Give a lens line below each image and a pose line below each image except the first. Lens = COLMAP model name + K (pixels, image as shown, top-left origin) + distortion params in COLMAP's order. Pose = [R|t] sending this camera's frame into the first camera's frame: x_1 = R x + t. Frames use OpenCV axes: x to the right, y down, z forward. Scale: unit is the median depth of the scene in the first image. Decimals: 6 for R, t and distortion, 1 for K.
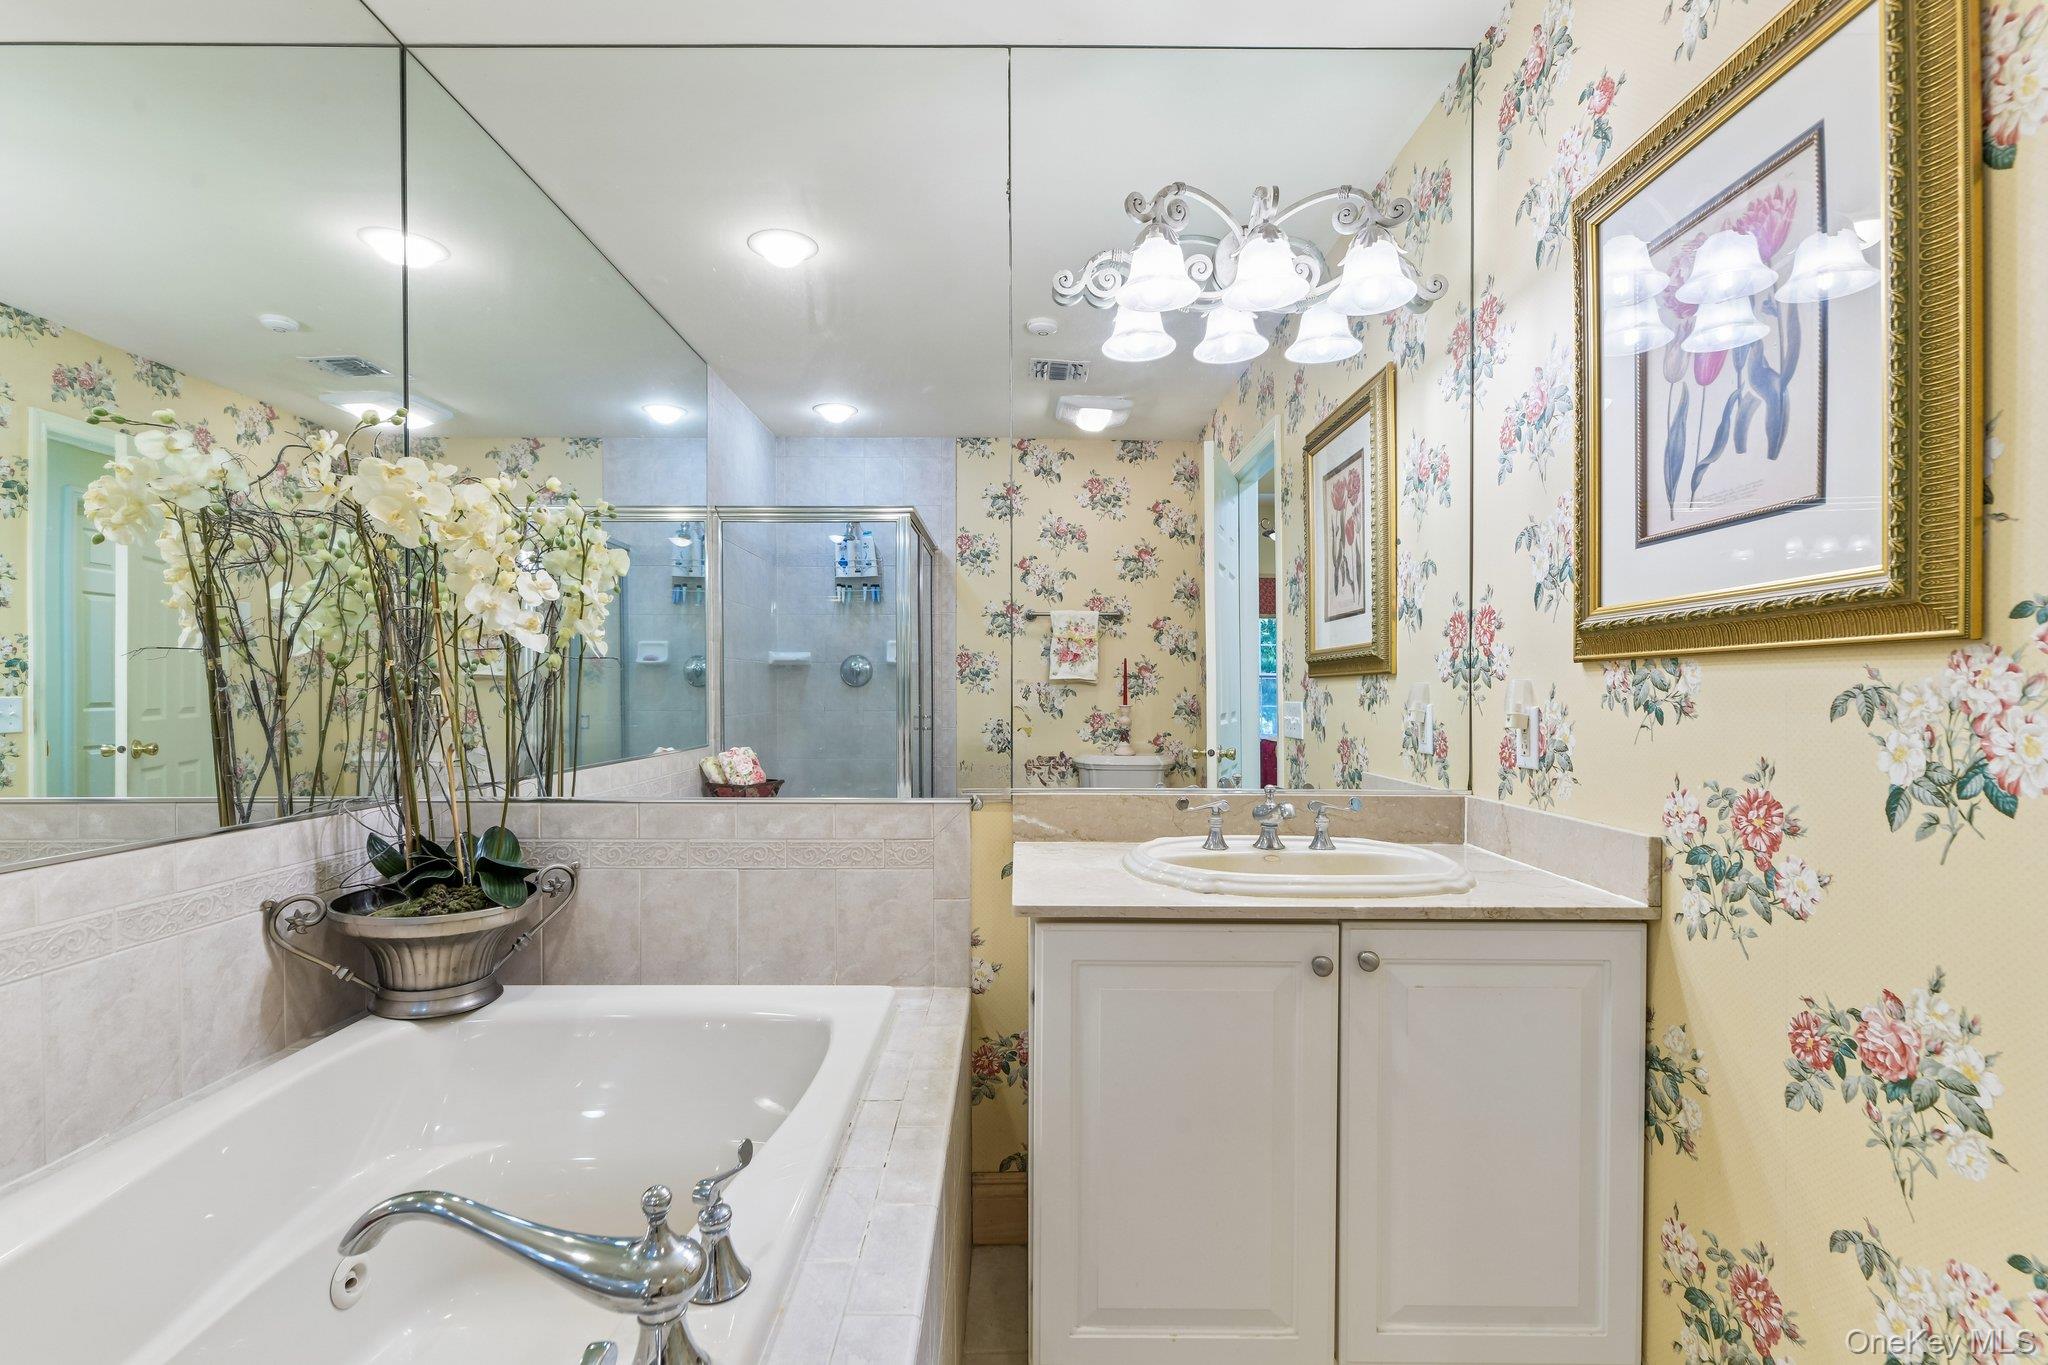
lens RADIAL K [[967.3, 0, 1021.9], [0, 967.3, 690.0], [0, 0, 1]] dist [0.004552, -0.004313]
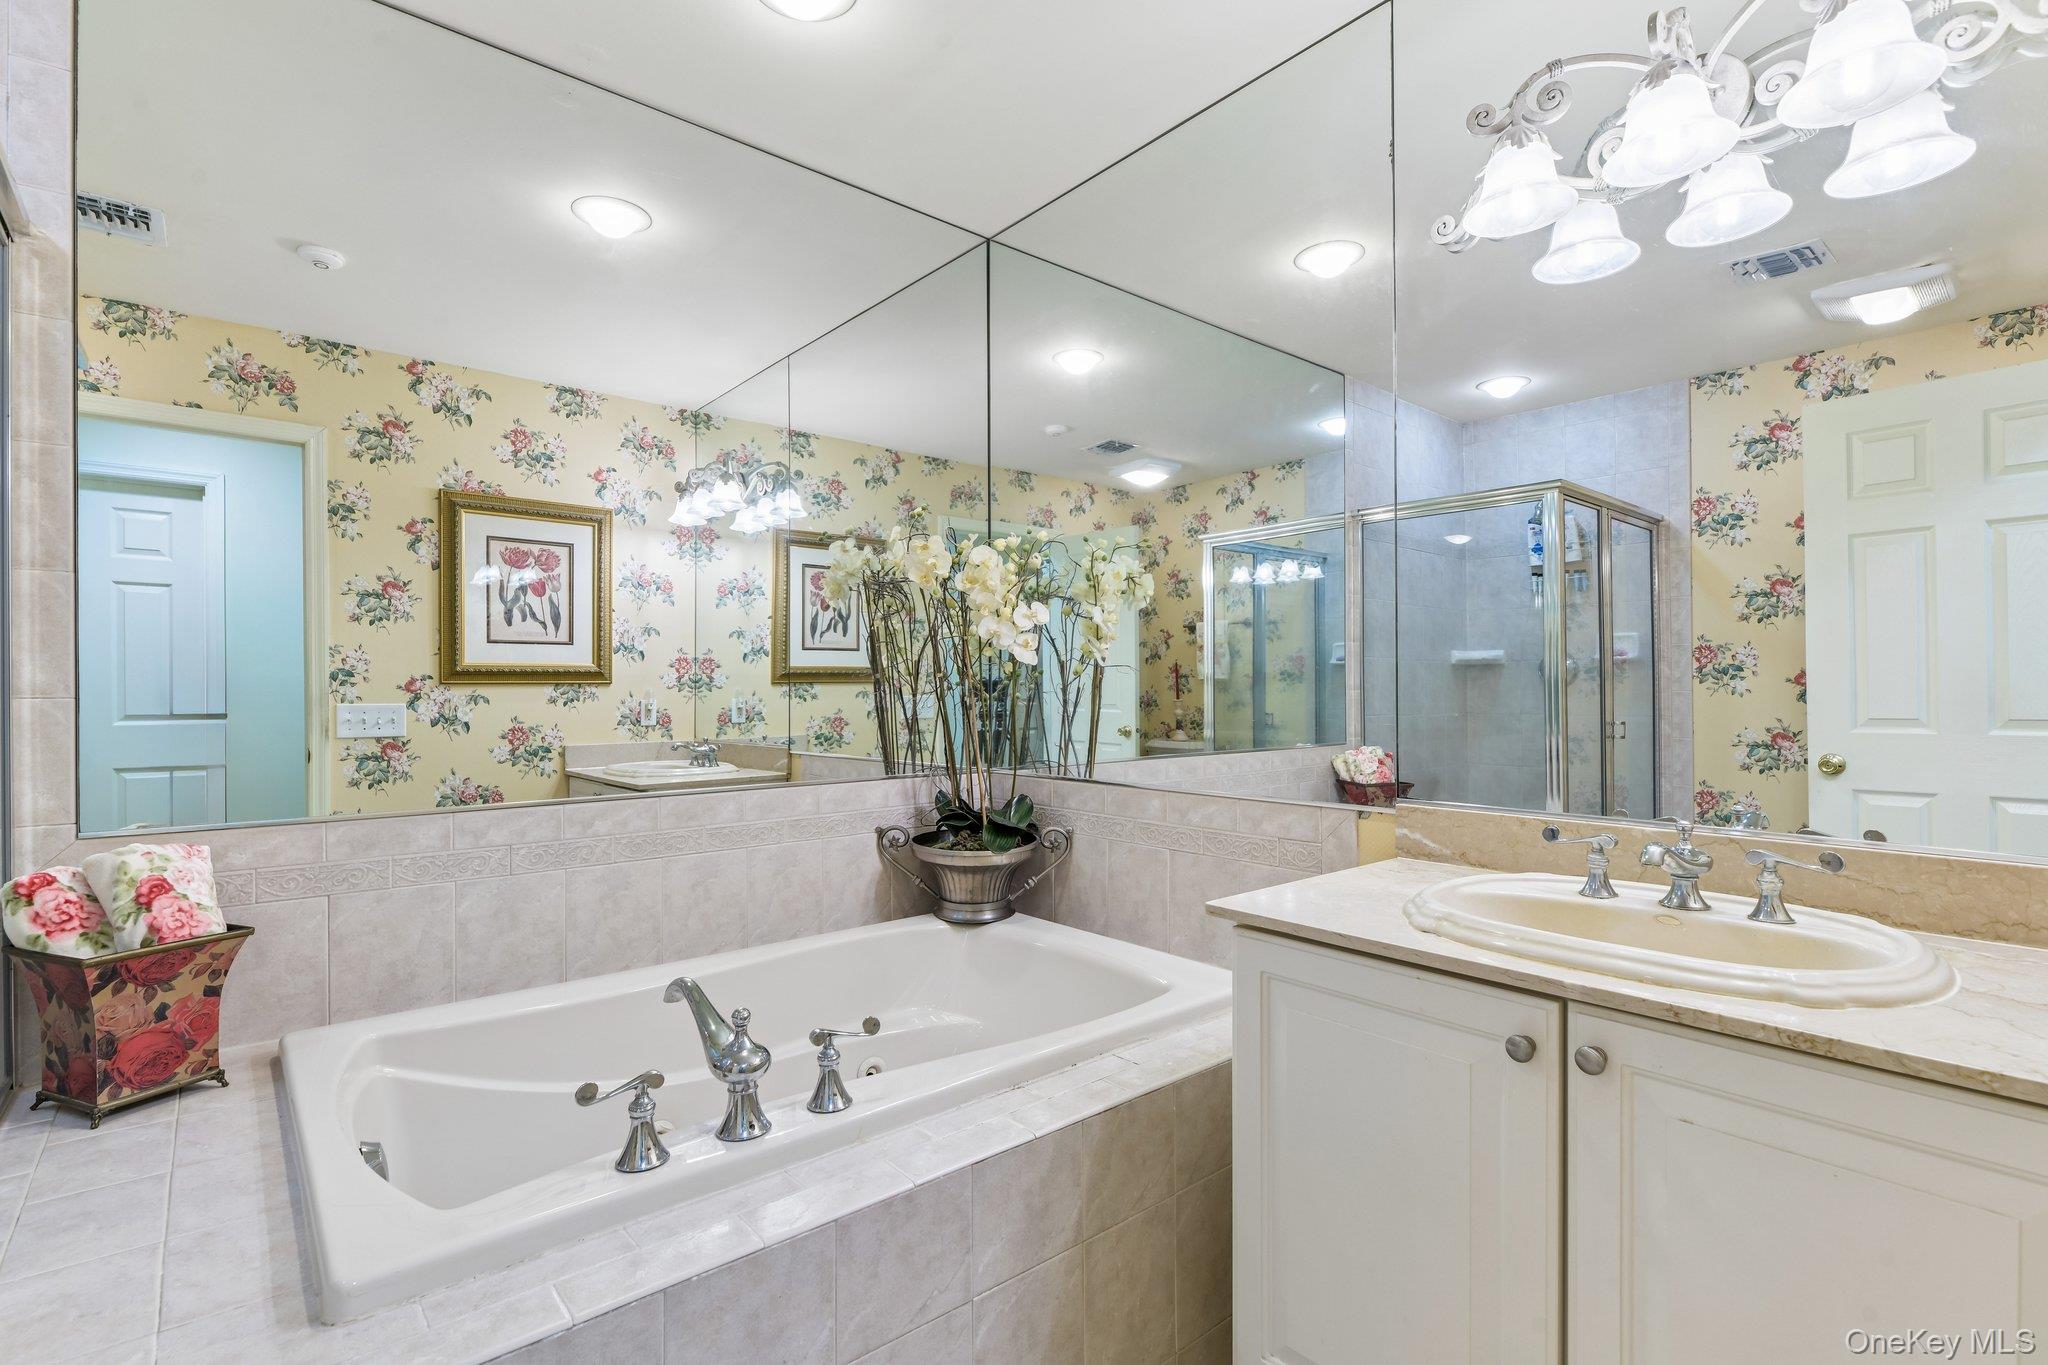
lens RADIAL K [[959.2, 0, 1021.5], [0, 959.2, 684.9], [0, 0, 1]] dist [0.002544, -0.001449]
pose [[0.635586, -0.008958, -0.771978, 0.472649], [0.004437, 0.999959, -0.007950, -0.001021], [0.772017, 0.001628, 0.635600, 0.146315]]
